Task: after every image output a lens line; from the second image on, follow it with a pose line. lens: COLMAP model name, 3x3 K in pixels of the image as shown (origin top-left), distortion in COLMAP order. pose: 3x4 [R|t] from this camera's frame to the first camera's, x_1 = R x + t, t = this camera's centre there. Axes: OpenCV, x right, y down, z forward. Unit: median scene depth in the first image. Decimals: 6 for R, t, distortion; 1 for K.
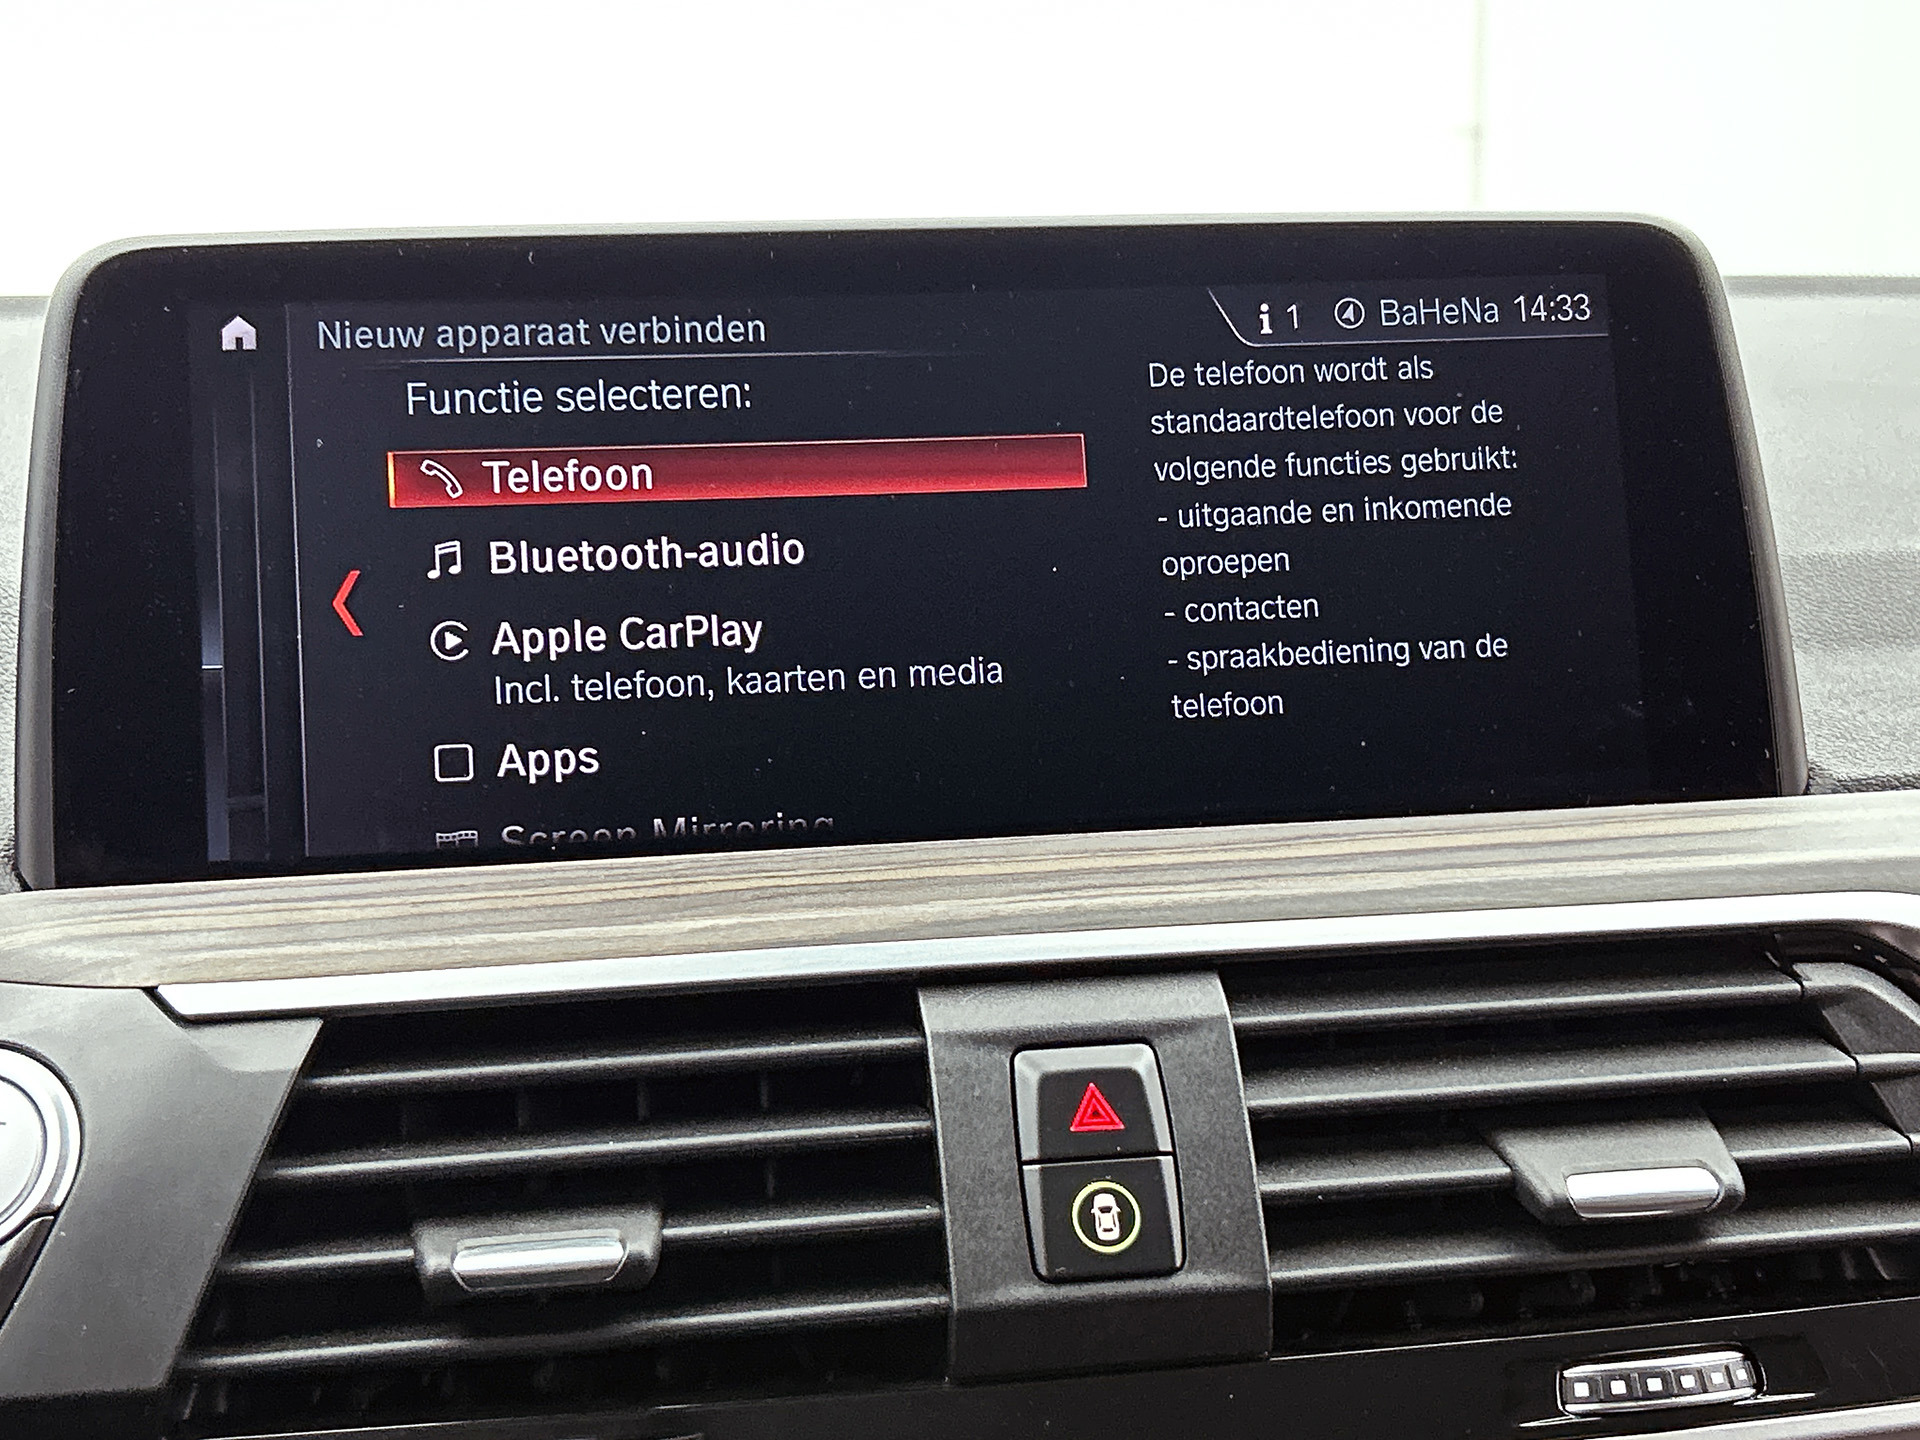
lens RADIAL K [[2790.8, 0, 948.0], [0, 2790.8, 720.9], [0, 0, 1]] dist [0.177229, -0.613712]
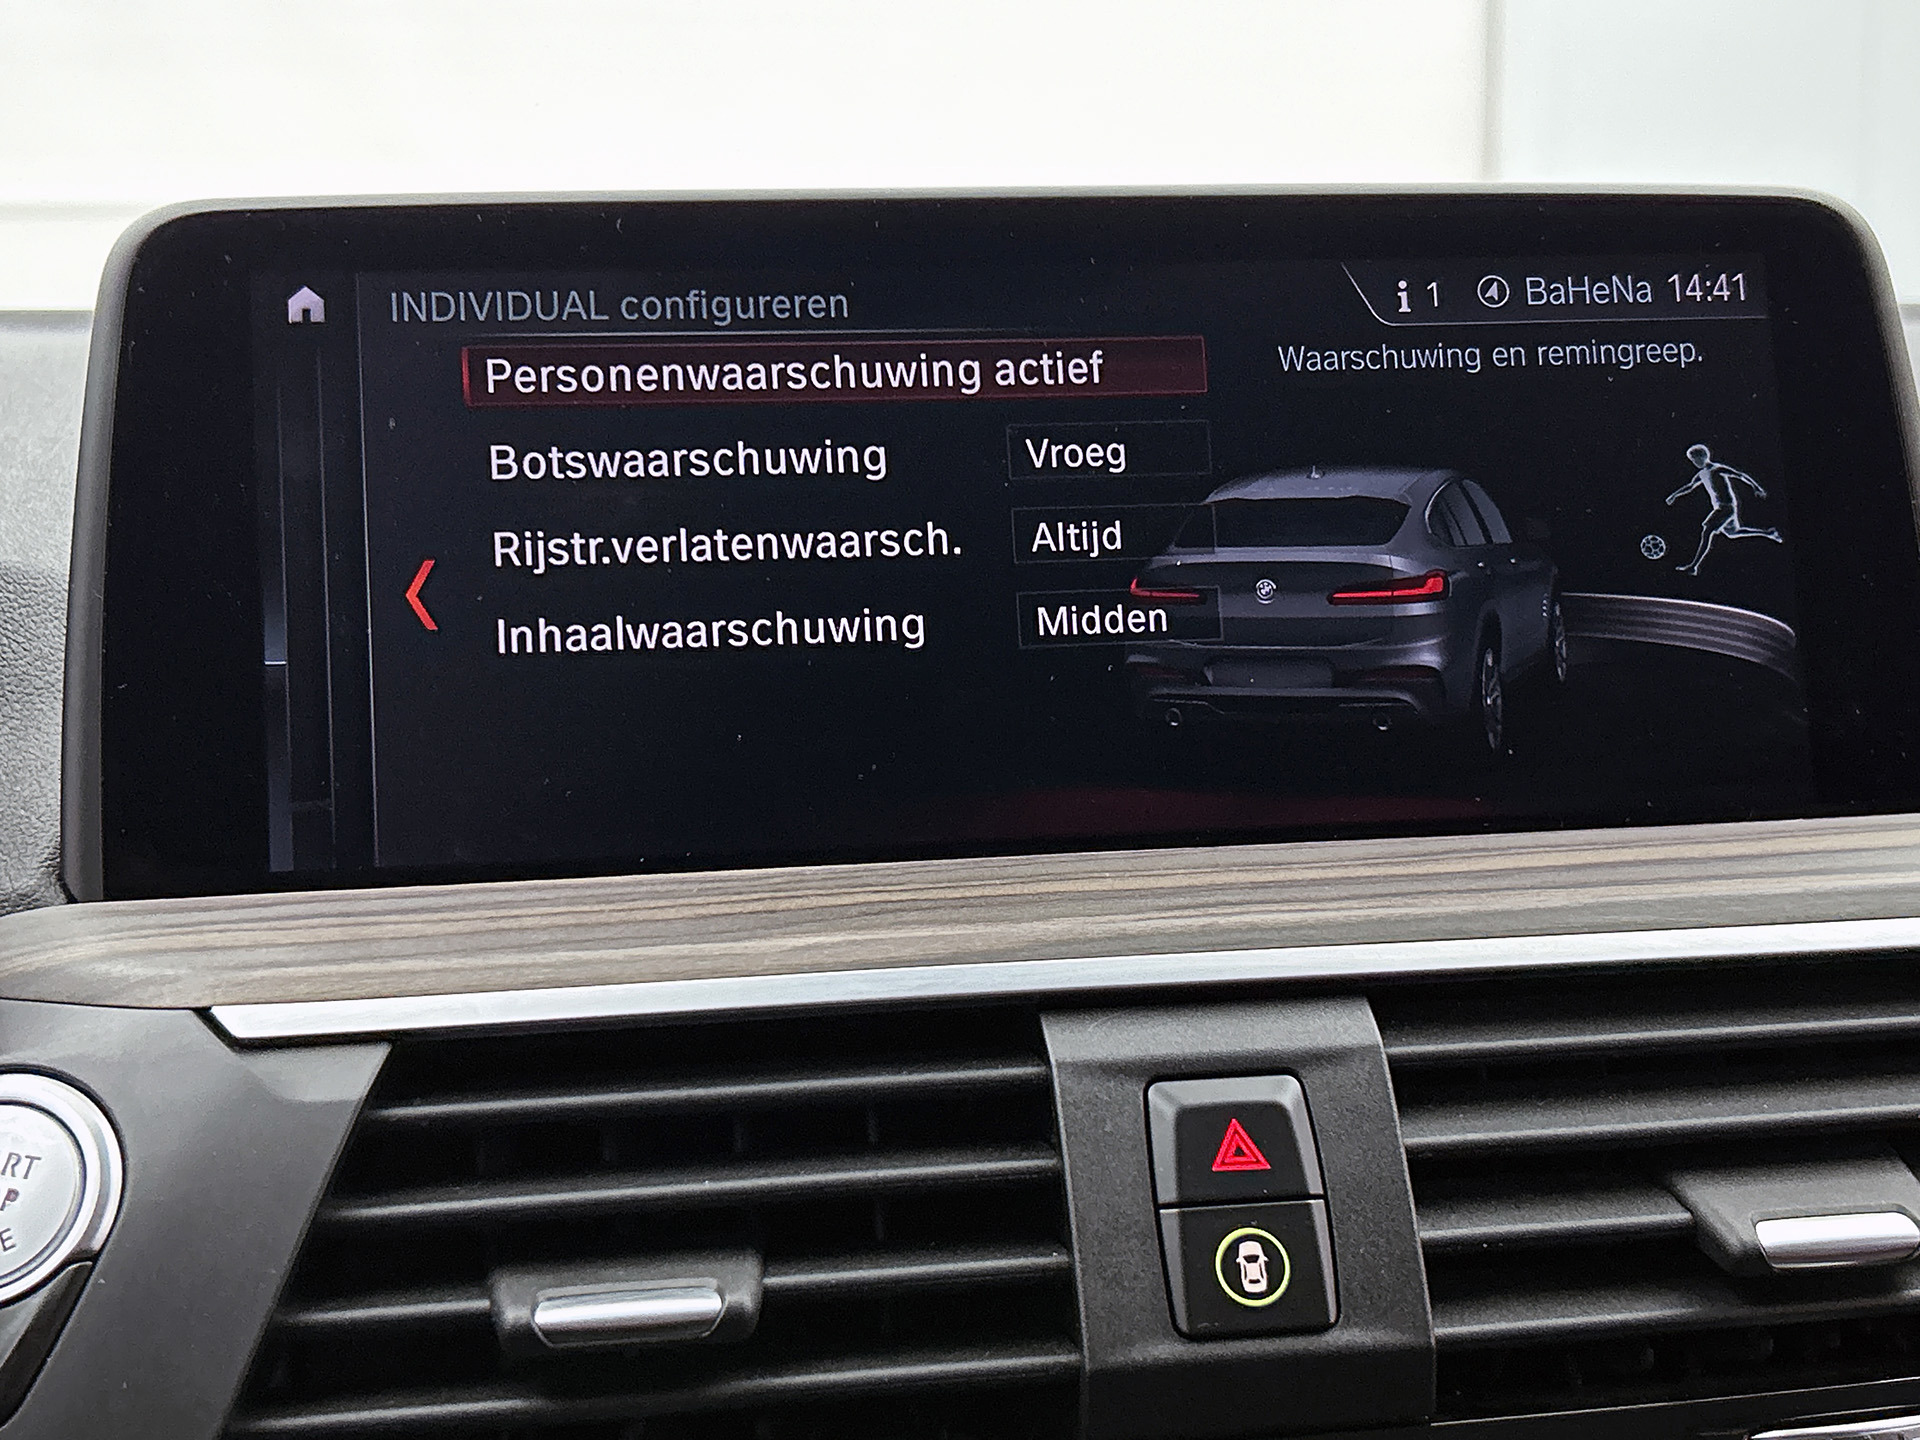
lens RADIAL K [[2637.4, 0, 971.5], [0, 2637.4, 731.2], [0, 0, 1]] dist [0.135153, -0.432545]
pose [[0.999970, 0.002880, -0.007259, -0.027502], [-0.002966, 0.999925, -0.011866, 0.013976], [0.007224, 0.011887, 0.999903, 0.136725]]
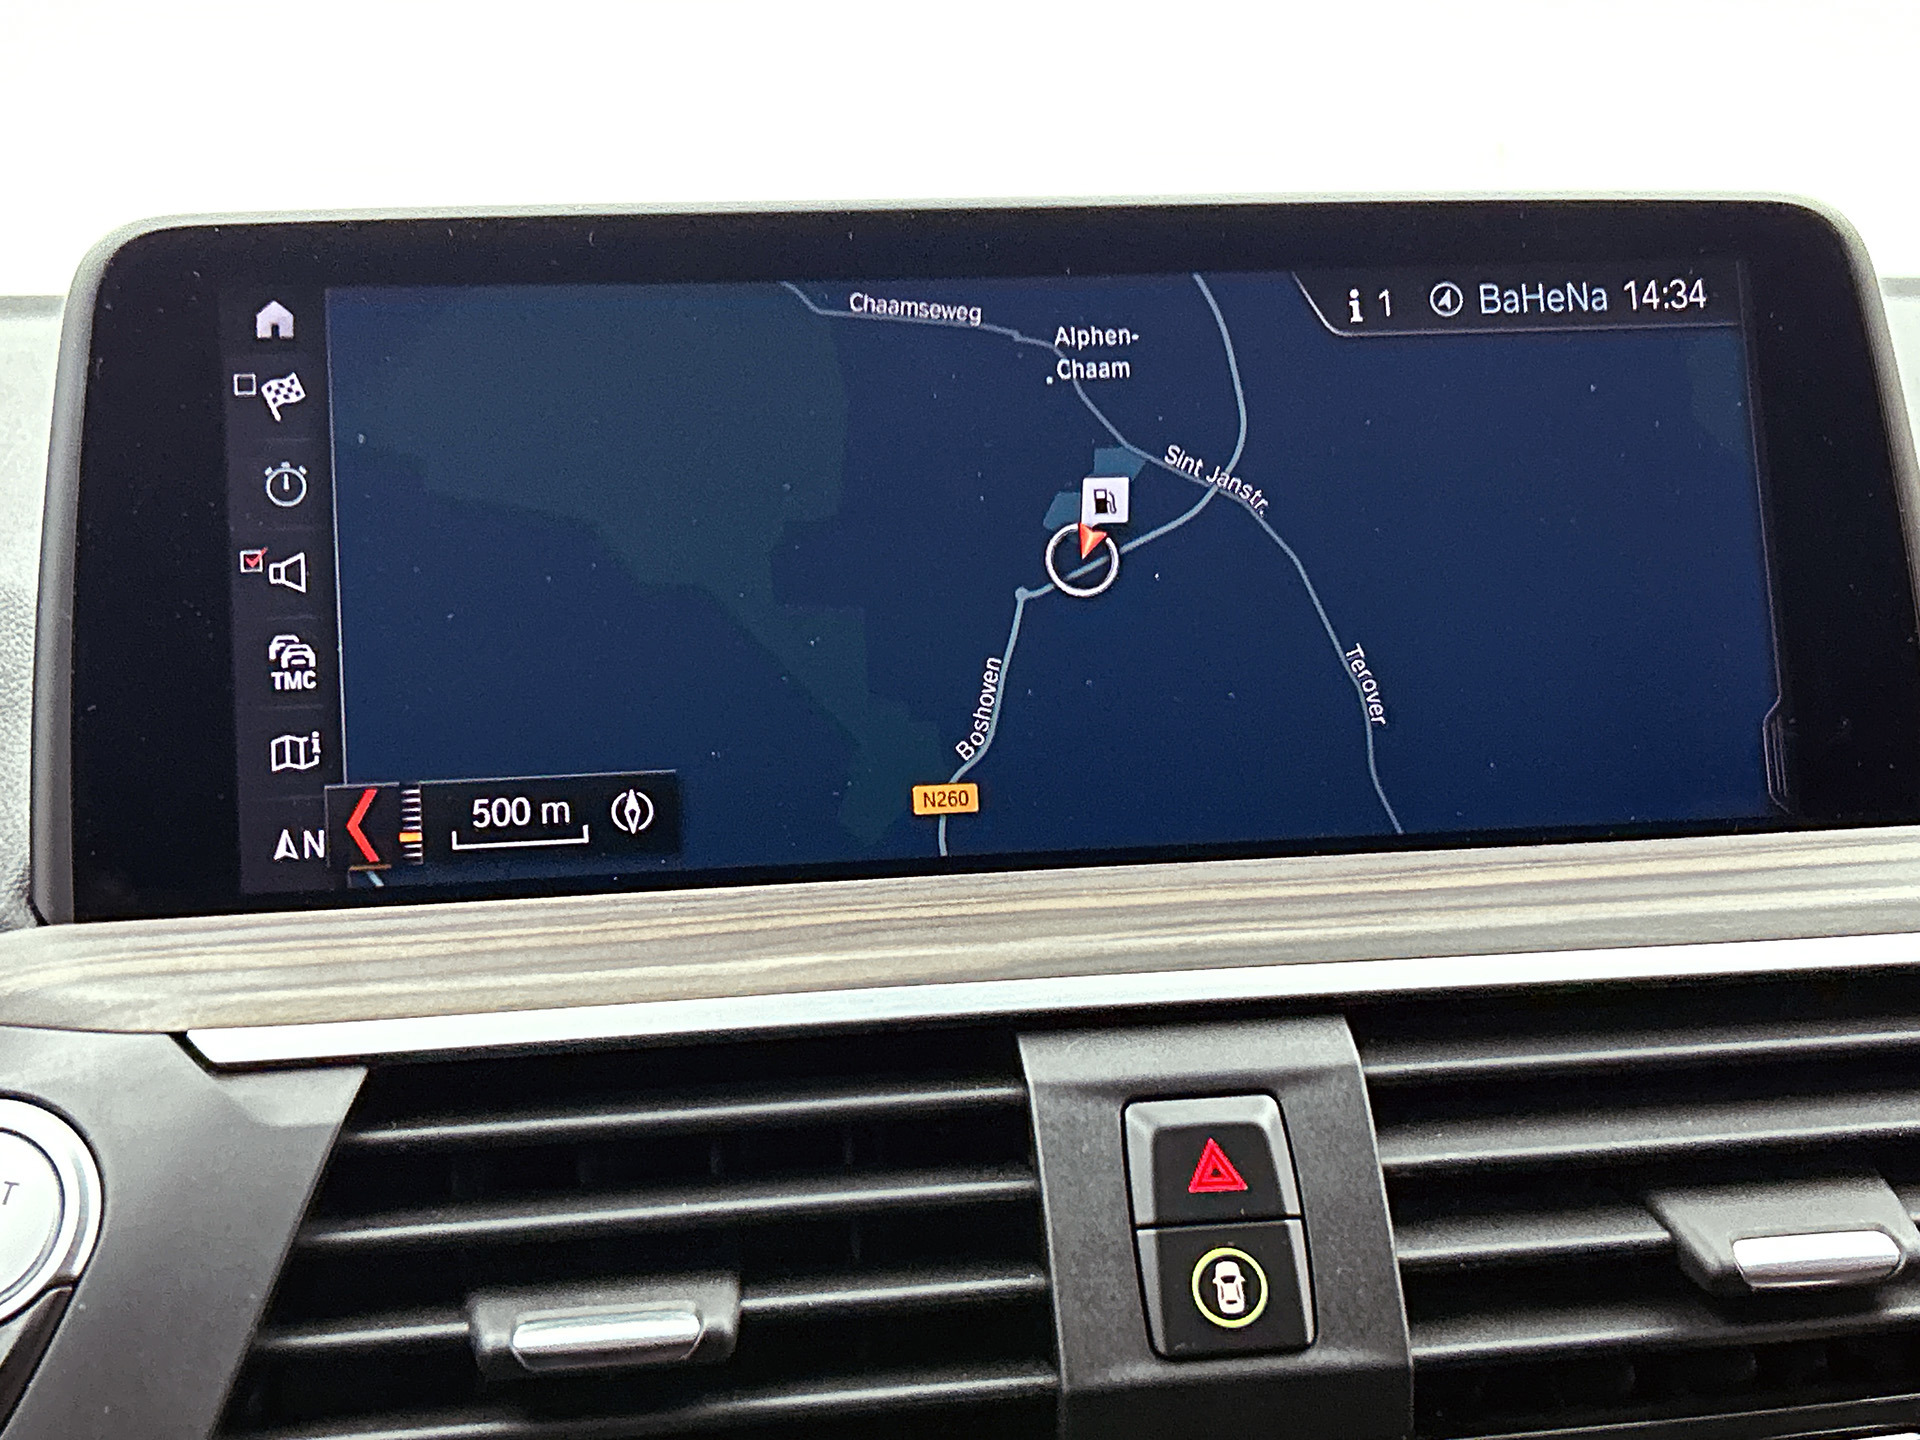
lens RADIAL K [[2826.5, 0, 960.0], [0, 2826.5, 720.0], [0, 0, 1]] dist [0.162669, -0.557904]
pose [[0.999994, 0.000095, -0.003465, -0.026535], [-0.000127, 0.999958, -0.009151, 0.001922], [0.003464, 0.009151, 0.999952, 0.076432]]
